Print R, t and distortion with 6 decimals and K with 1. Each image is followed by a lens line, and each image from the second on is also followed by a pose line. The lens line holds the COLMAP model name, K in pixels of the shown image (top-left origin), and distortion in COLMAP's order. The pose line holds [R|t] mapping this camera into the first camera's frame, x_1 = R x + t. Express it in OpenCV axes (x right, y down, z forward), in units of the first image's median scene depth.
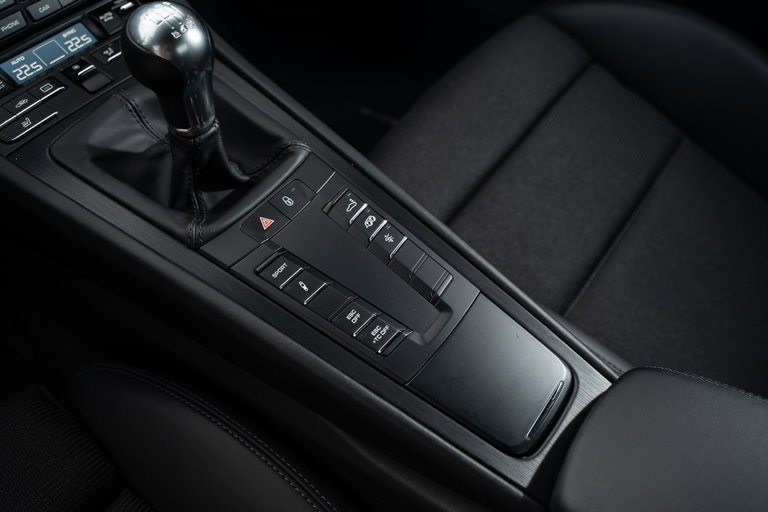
lens RADIAL K [[698.0, 0, 384.0], [0, 698.0, 256.0], [0, 0, 1]] dist [0.041187, 0.027608]
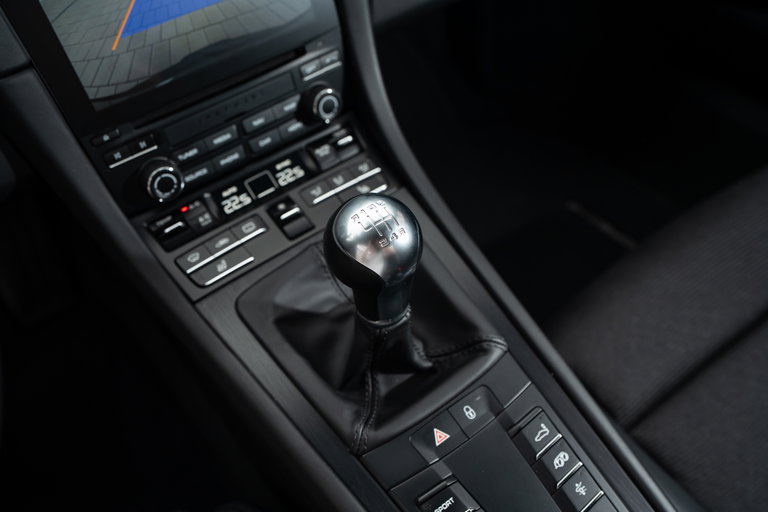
lens RADIAL K [[698.0, 0, 384.0], [0, 698.0, 256.0], [0, 0, 1]] dist [0.041187, 0.027608]
pose [[0.950628, 0.195966, -0.240632, -0.065395], [-0.197739, 0.980107, 0.017003, -0.255676], [0.239177, 0.031419, 0.970467, 0.120980]]
